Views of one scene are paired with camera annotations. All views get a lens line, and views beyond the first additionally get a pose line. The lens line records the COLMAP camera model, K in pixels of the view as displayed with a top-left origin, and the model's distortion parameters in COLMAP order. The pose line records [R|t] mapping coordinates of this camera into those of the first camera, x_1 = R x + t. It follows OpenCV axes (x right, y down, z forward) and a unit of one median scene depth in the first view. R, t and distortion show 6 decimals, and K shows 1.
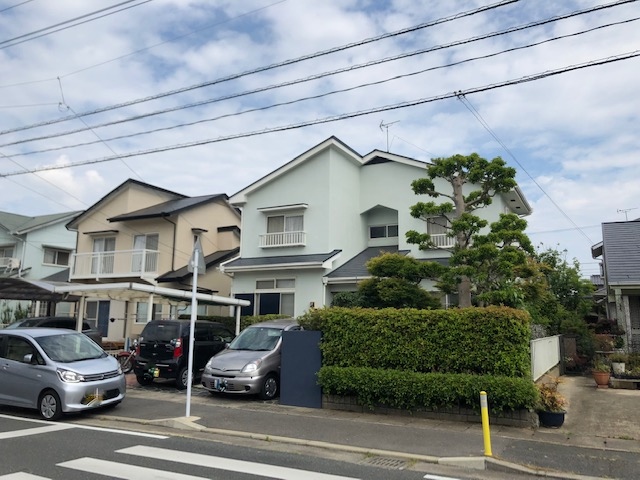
lens RADIAL K [[529.0, 0, 322.6], [0, 529.0, 237.2], [0, 0, 1]] dist [0.038469, -0.003321]
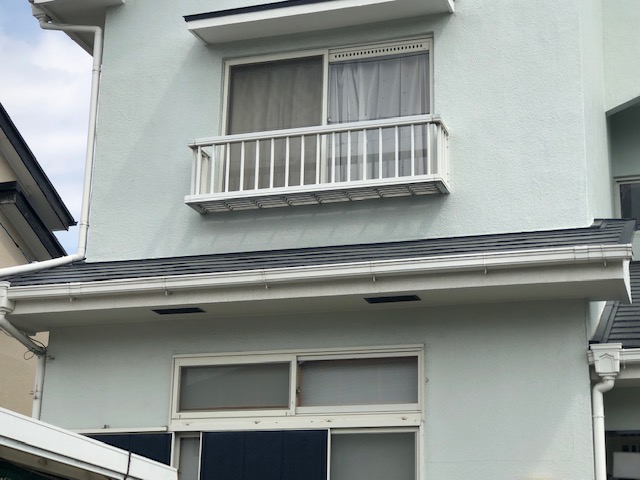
lens RADIAL K [[1184.4, 0, 319.7], [0, 1184.4, 240.7], [0, 0, 1]] dist [-0.120347, 0.000000]
pose [[0.985410, 0.055345, 0.160951, -0.146046], [-0.036066, 0.992079, -0.120326, 0.086130], [-0.166335, 0.112766, 0.979600, 0.577489]]
